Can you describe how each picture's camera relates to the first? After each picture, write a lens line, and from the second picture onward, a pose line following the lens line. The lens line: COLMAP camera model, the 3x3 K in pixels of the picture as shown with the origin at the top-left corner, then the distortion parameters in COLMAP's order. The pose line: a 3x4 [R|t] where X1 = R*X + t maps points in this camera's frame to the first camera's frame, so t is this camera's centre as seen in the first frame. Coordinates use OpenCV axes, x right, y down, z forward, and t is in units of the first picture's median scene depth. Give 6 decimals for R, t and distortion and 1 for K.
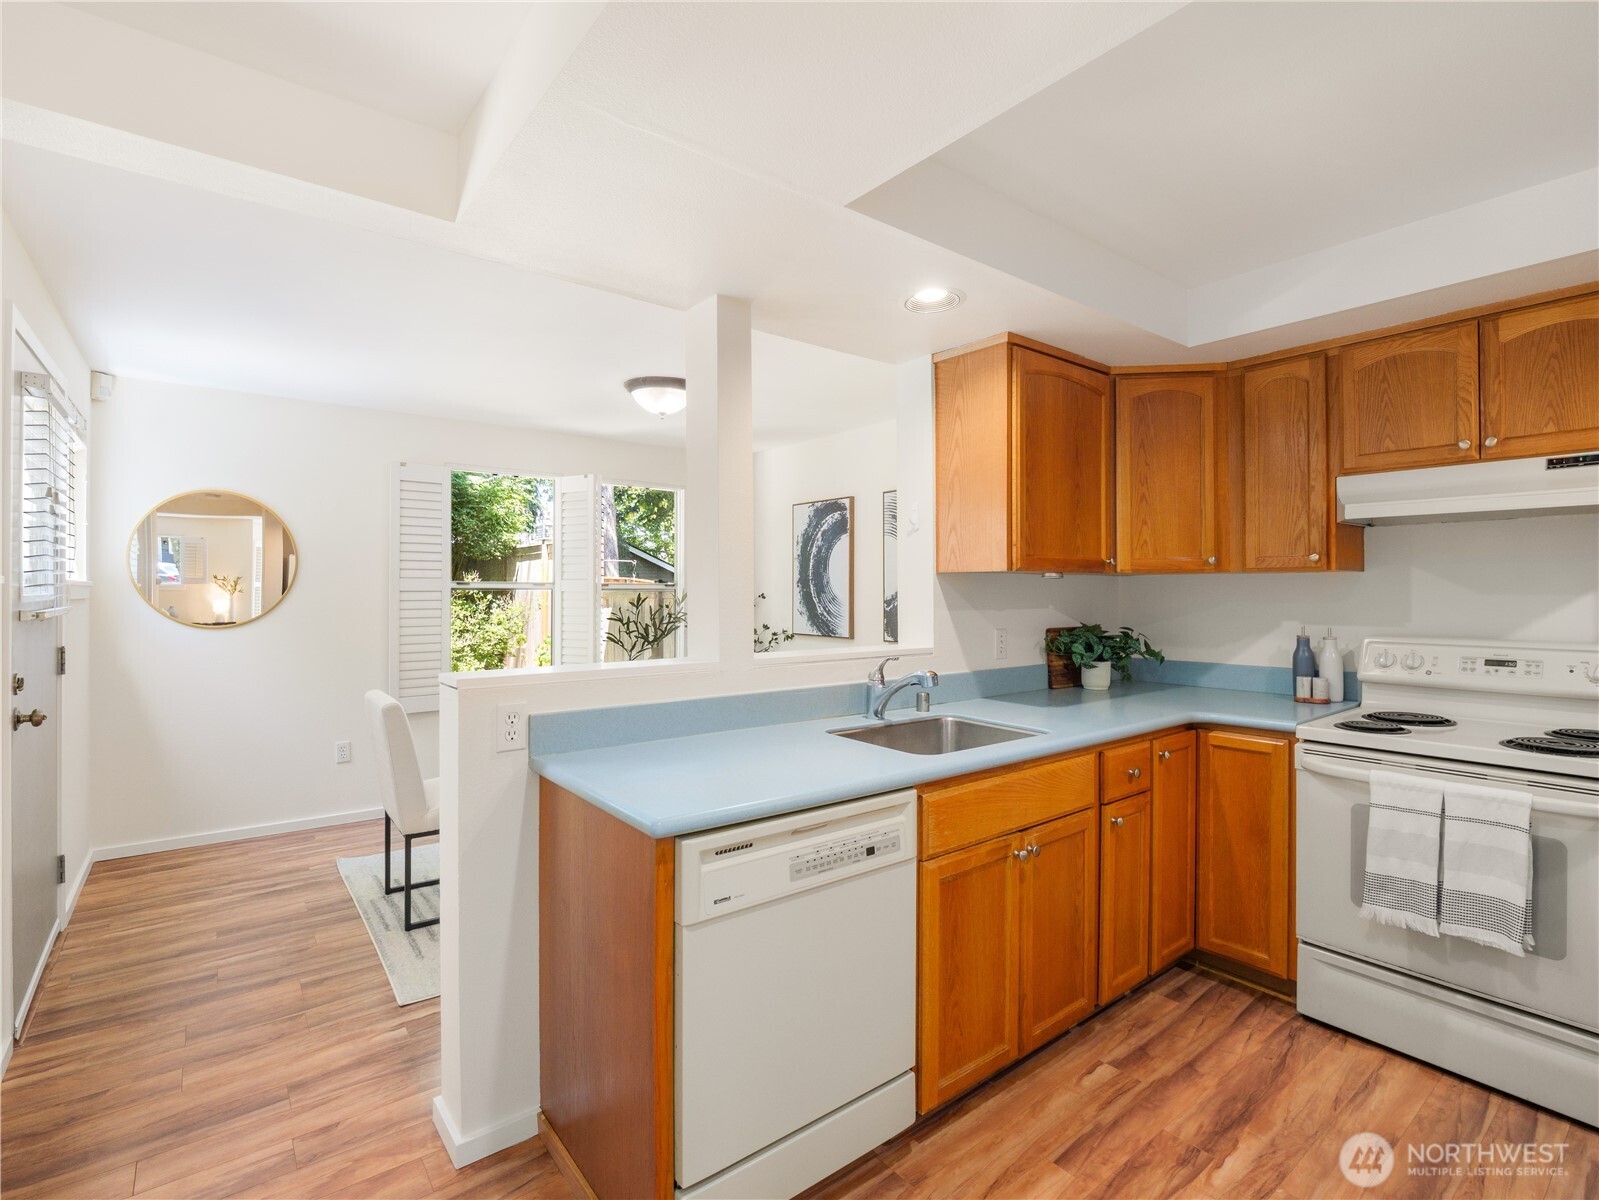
lens RADIAL K [[765.9, 0, 806.1], [0, 765.9, 588.6], [0, 0, 1]] dist [-0.013969, -0.003826]
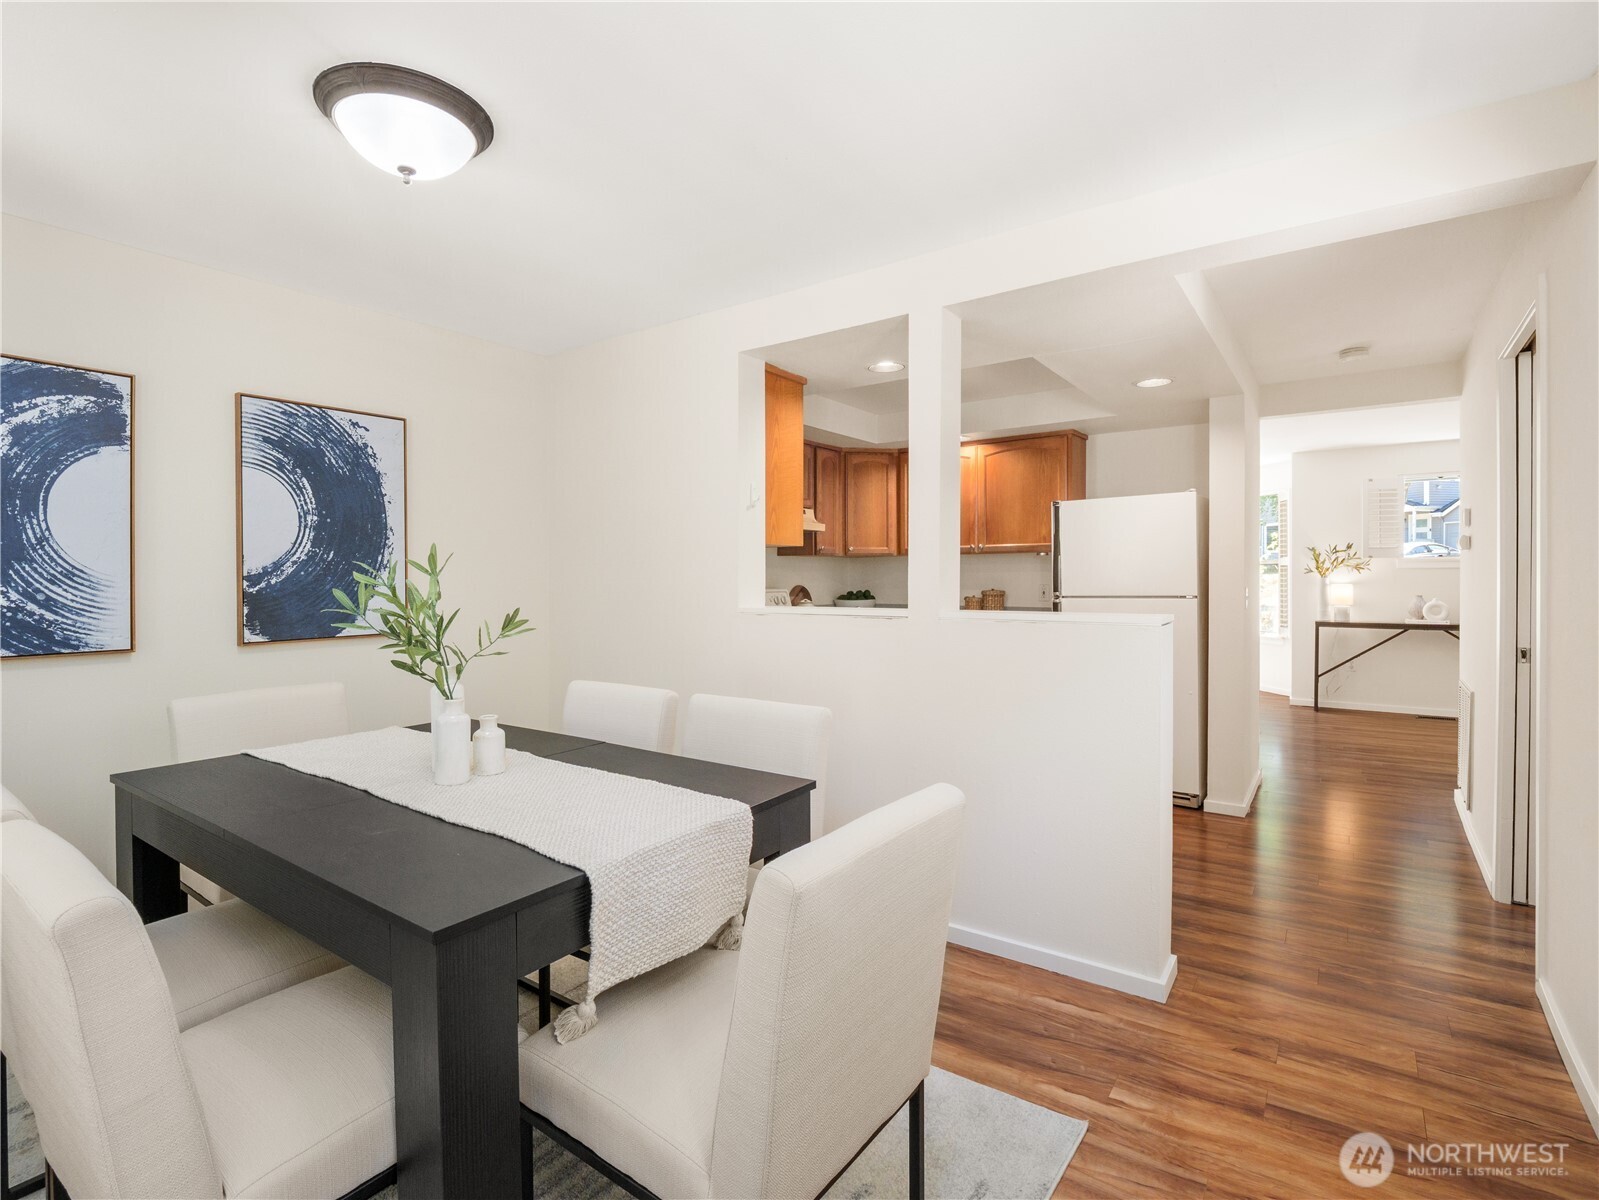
lens RADIAL K [[765.9, 0, 797.1], [0, 765.9, 580.9], [0, 0, 1]] dist [-0.013969, -0.003826]
pose [[-0.275259, -0.004355, 0.961360, -1.097254], [0.002124, 0.999985, 0.005139, 0.032513], [-0.961368, 0.003457, -0.275246, 1.402275]]
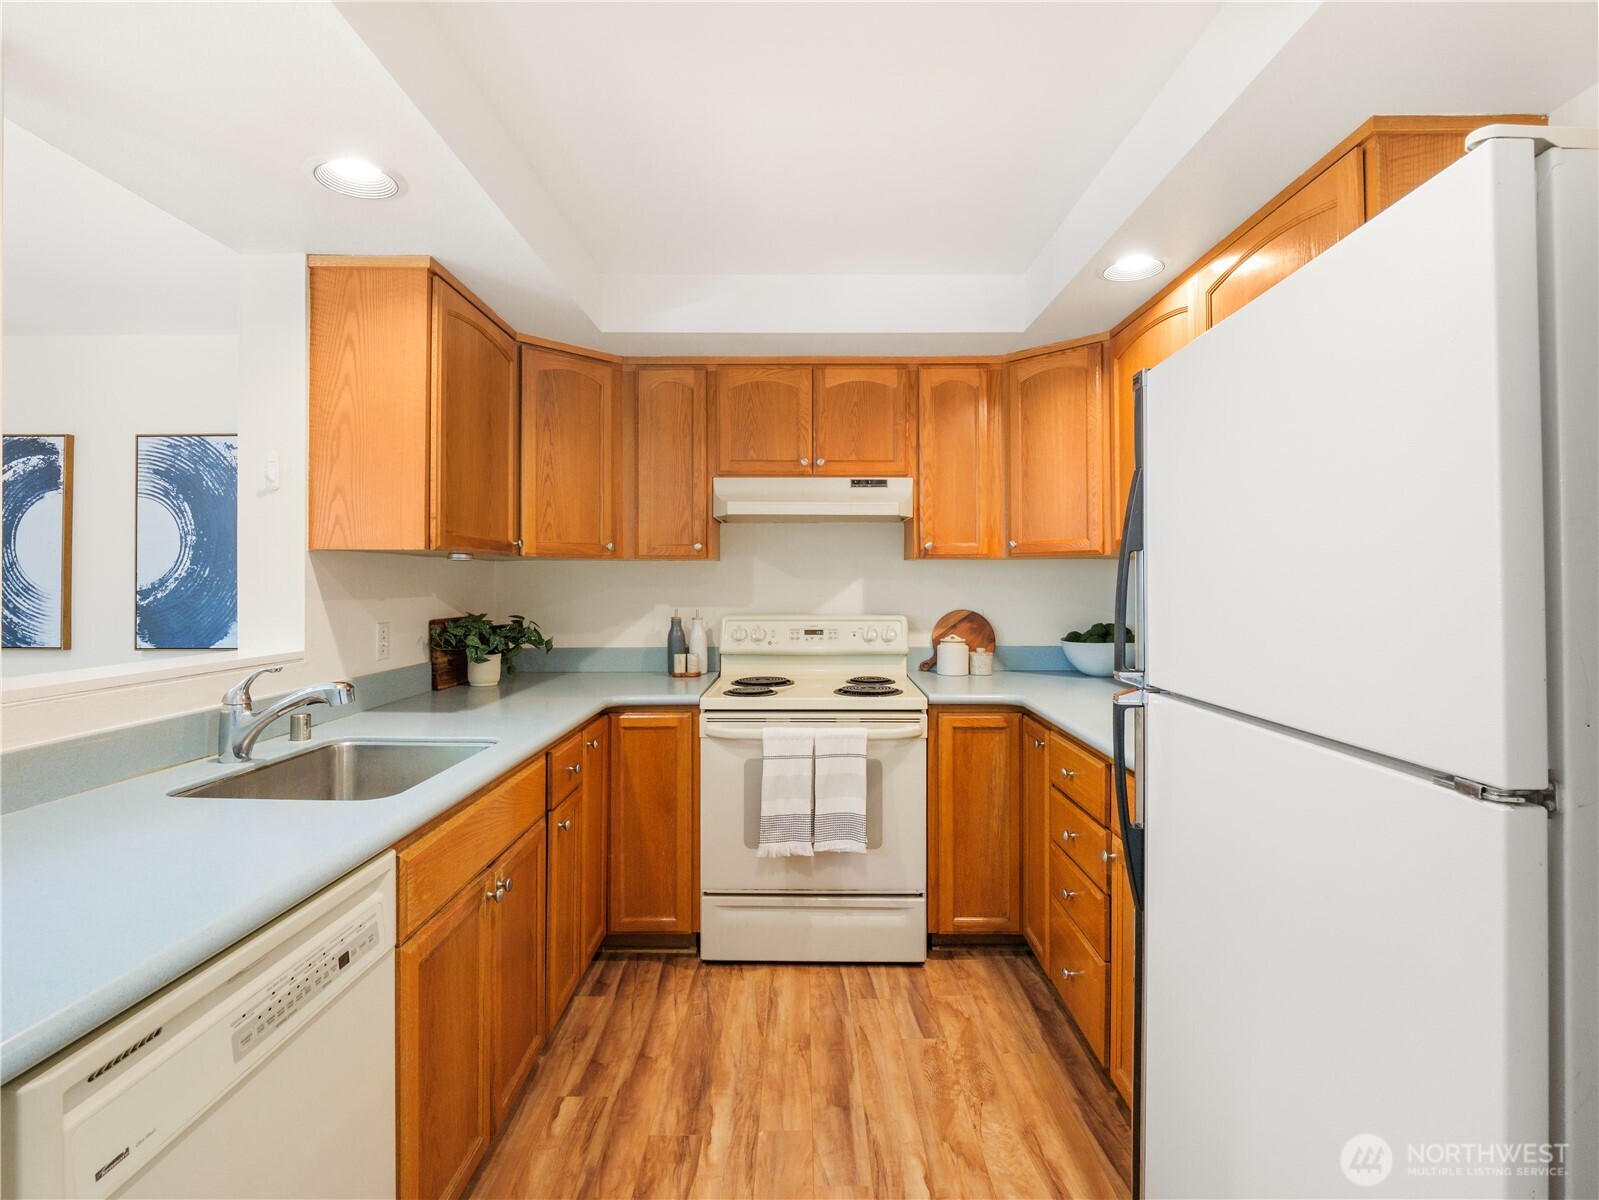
lens RADIAL K [[765.9, 0, 807.7], [0, 765.9, 571.6], [0, 0, 1]] dist [-0.013969, -0.003826]
pose [[0.611277, 0.011417, 0.791334, -0.127422], [-0.002714, 0.999920, -0.012330, 0.009289], [-0.791412, 0.005389, 0.611259, 0.184067]]
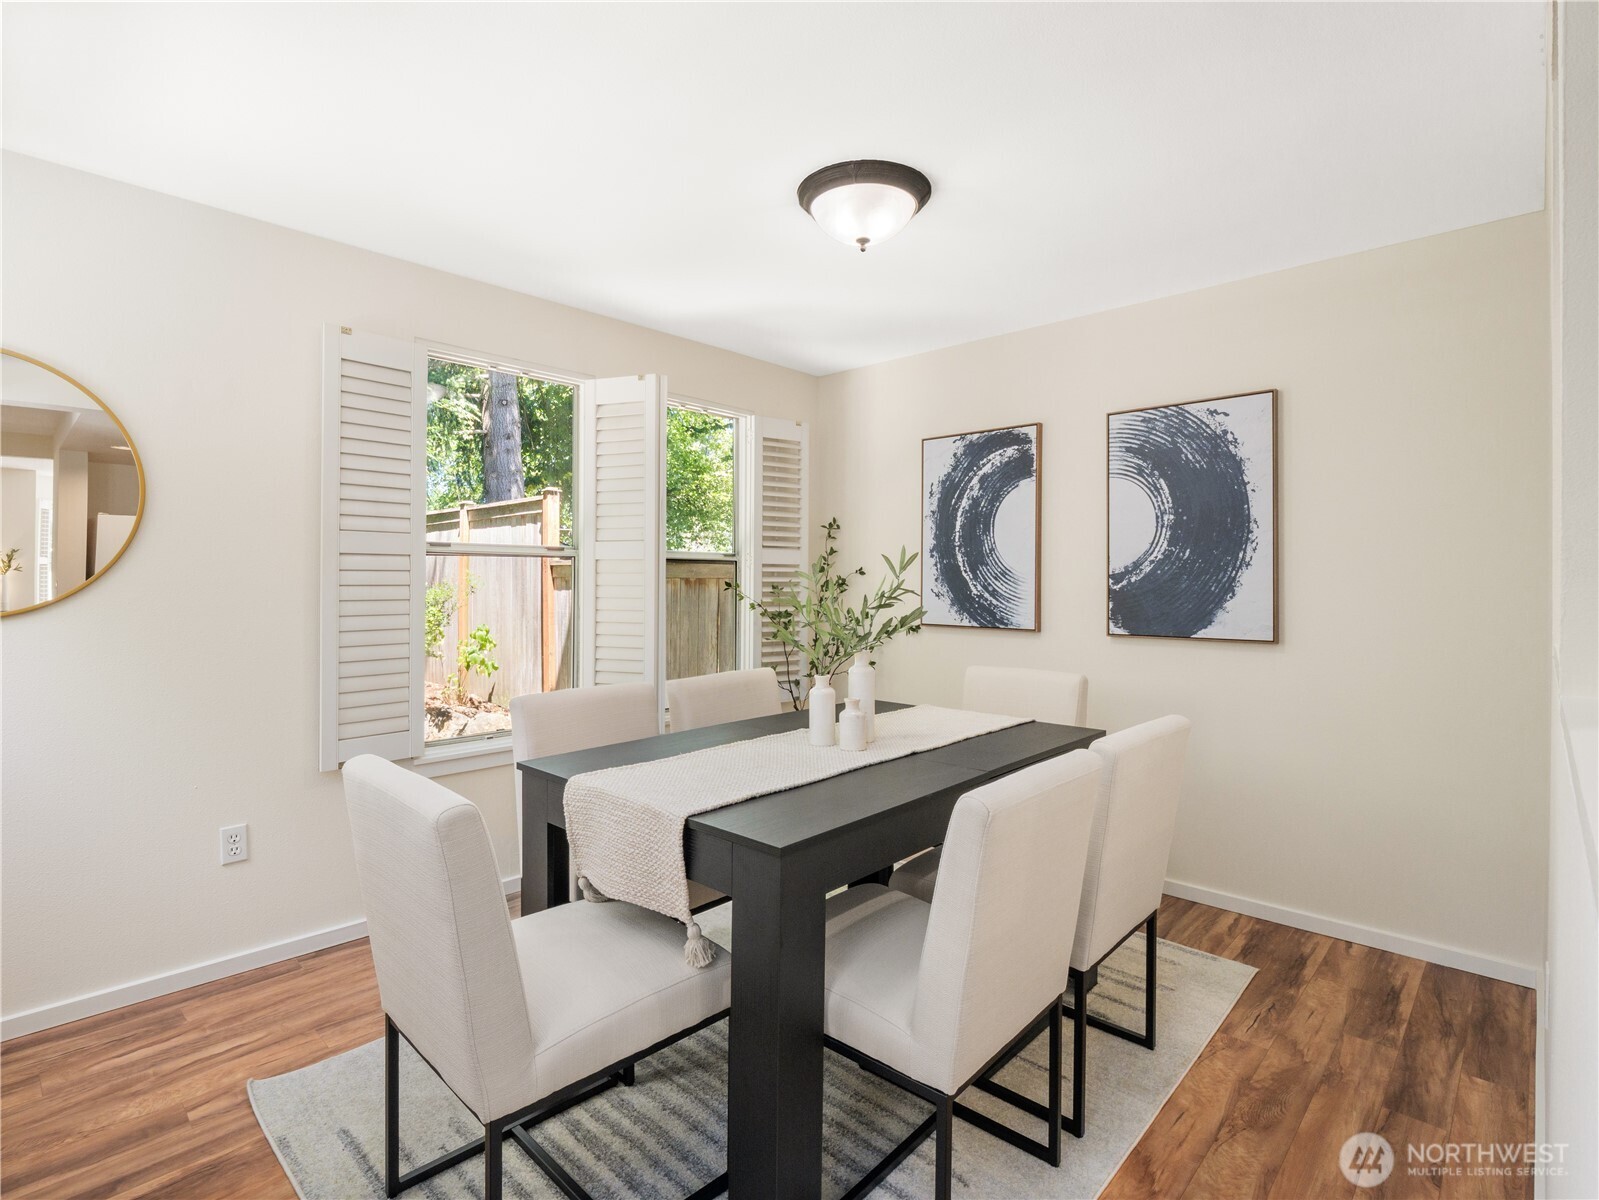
lens RADIAL K [[788.3, 0, 804.8], [0, 788.3, 583.6], [0, 0, 1]] dist [-0.008168, -0.000063]
pose [[0.988840, 0.002740, 0.148956, -0.498837], [-0.003967, 0.999961, 0.007947, 0.035702], [-0.148929, -0.008449, 0.988812, 0.662658]]
